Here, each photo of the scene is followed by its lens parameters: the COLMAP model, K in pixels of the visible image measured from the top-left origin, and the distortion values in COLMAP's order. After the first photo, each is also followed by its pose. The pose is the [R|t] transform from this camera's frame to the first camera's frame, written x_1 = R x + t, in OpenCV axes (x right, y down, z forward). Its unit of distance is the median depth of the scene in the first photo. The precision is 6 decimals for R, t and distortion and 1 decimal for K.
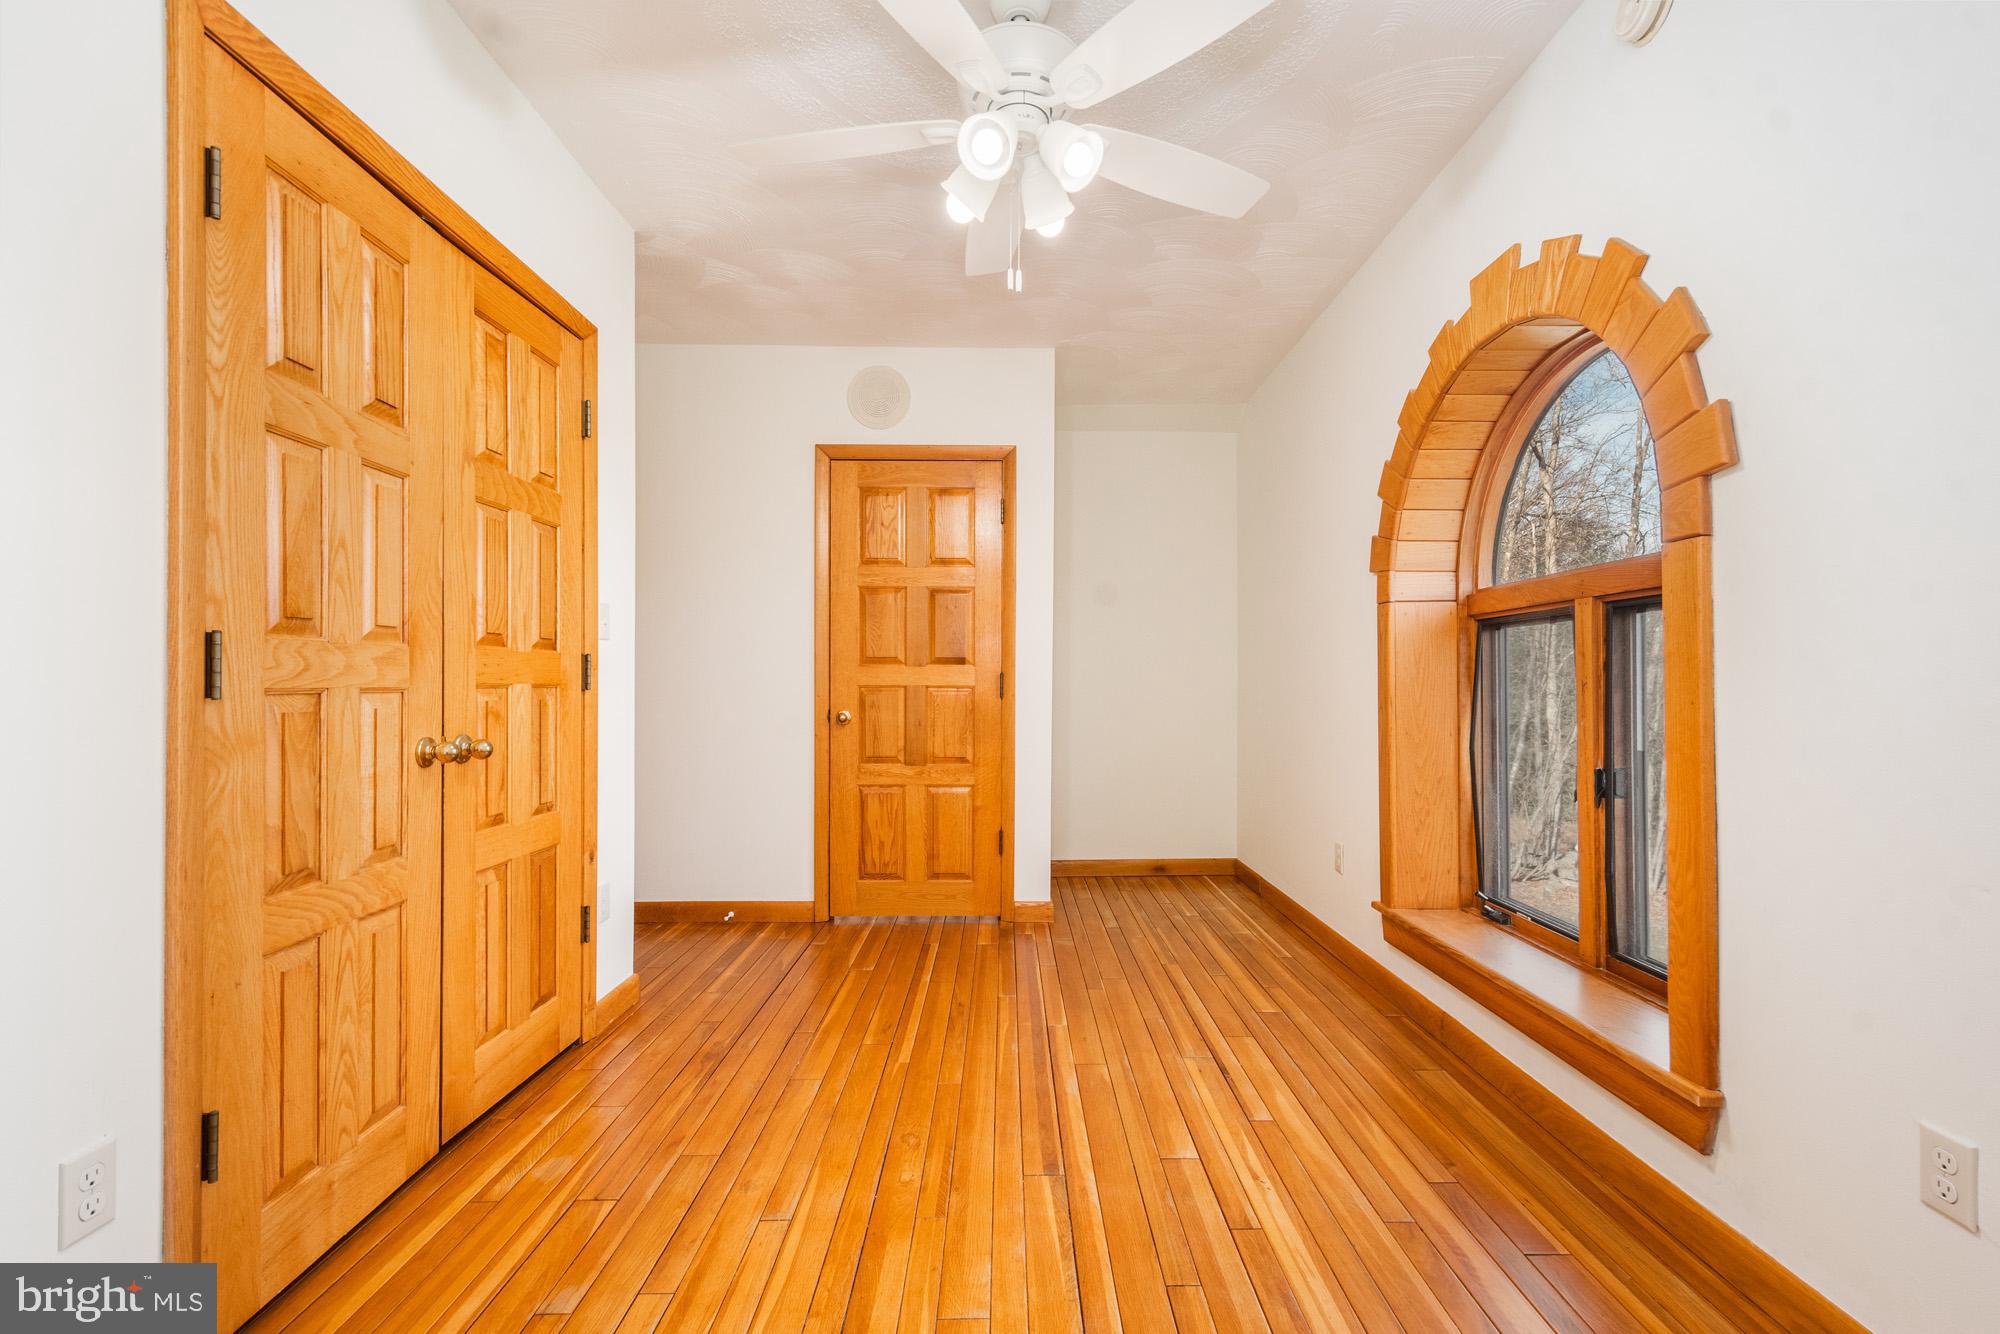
lens RADIAL K [[886.1, 0, 999.8], [0, 886.1, 675.3], [0, 0, 1]] dist [0.010068, -0.001820]
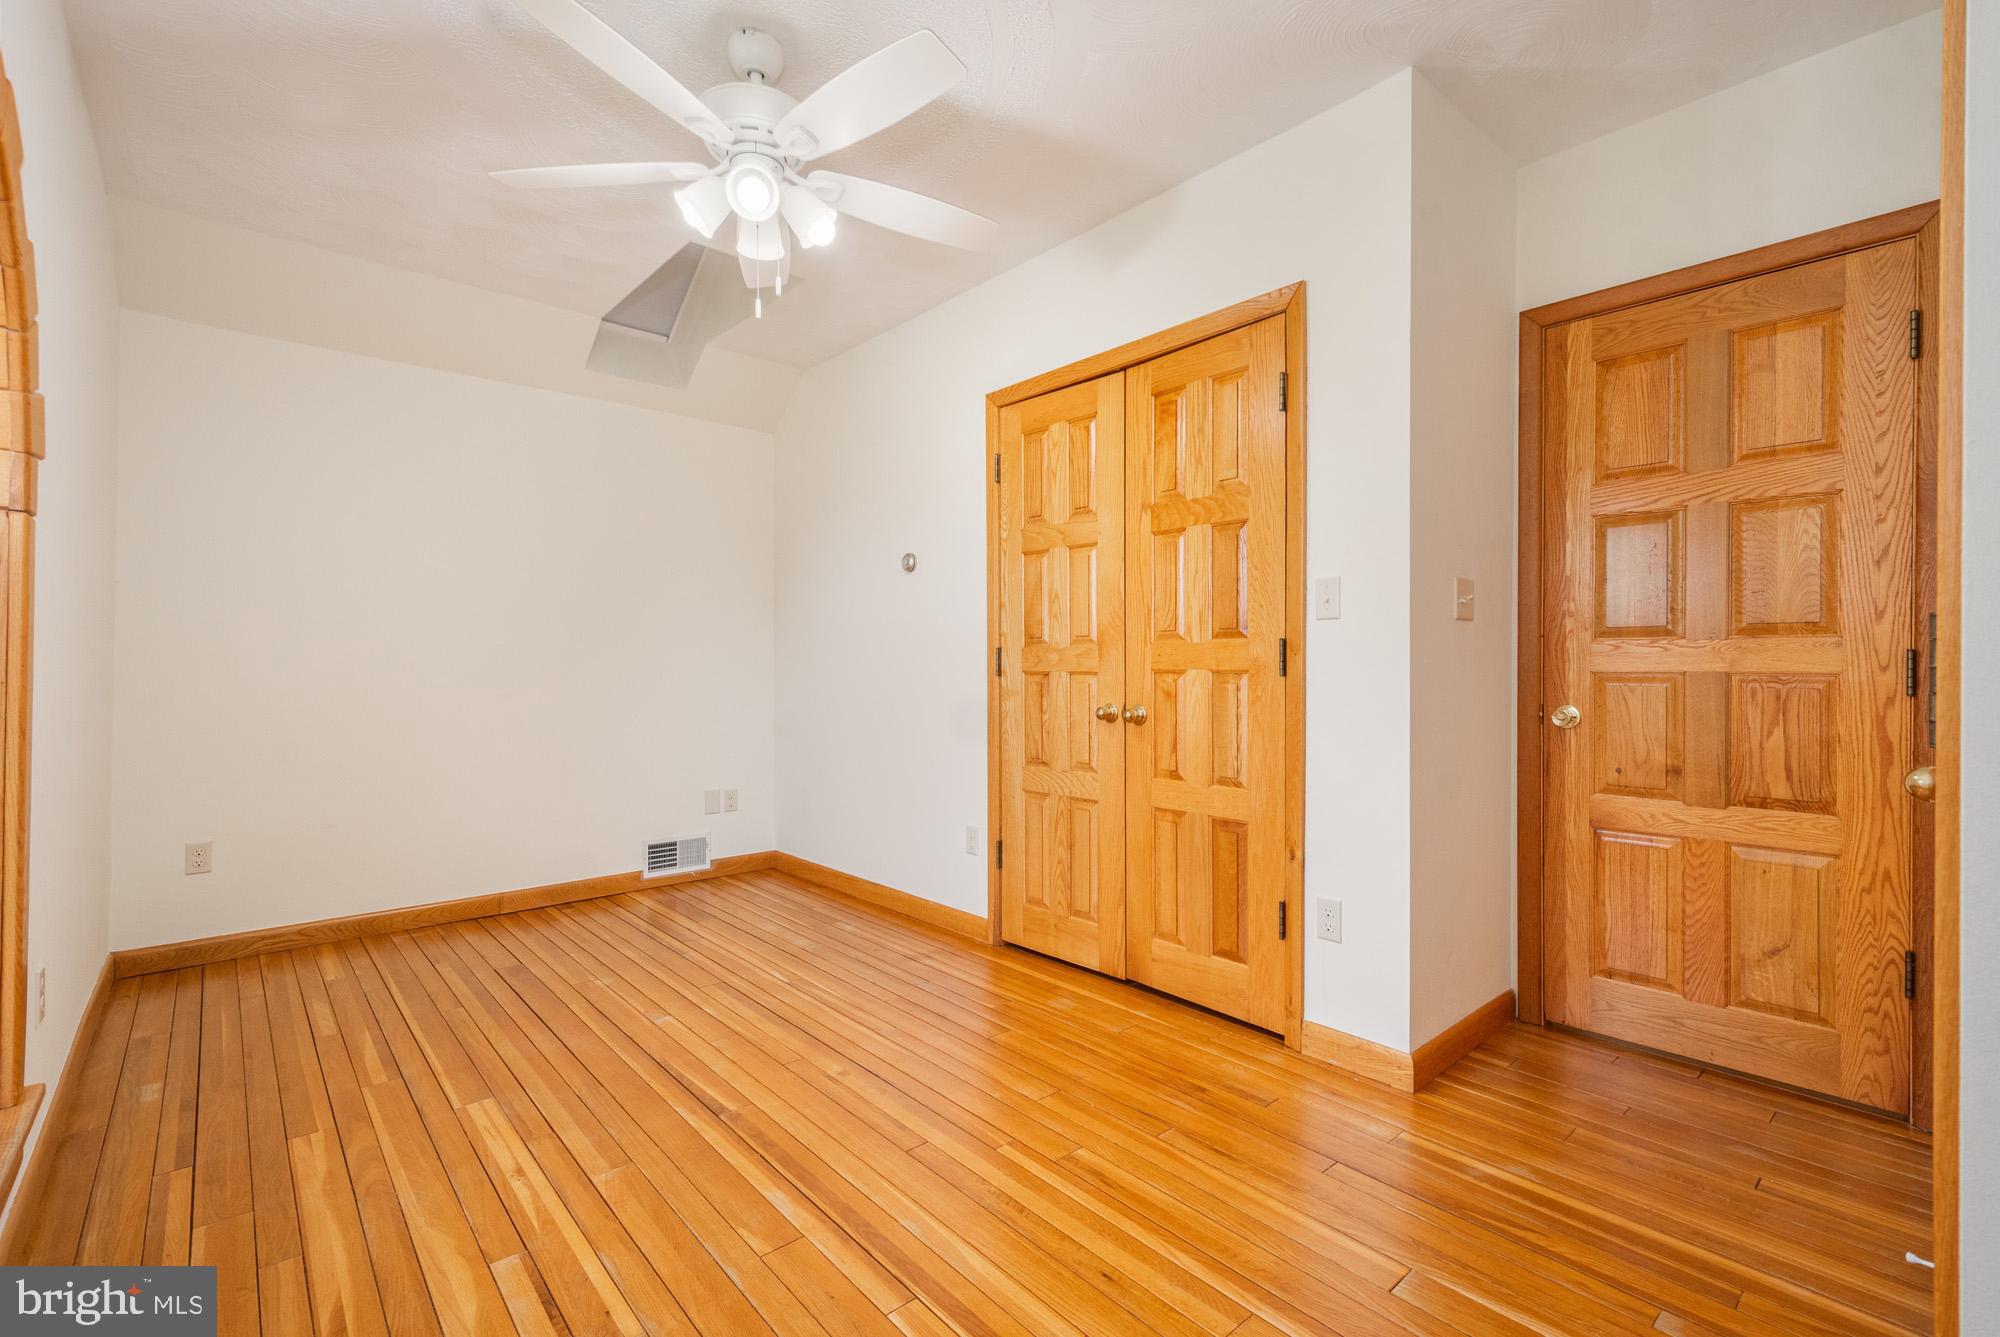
lens RADIAL K [[879.2, 0, 998.9], [0, 879.2, 671.0], [0, 0, 1]] dist [0.001519, -0.000009]
pose [[-0.751031, 0.002767, -0.660262, 0.507265], [0.006195, 0.999977, -0.002856, 0.015392], [0.660238, -0.006235, -0.751030, 1.969381]]
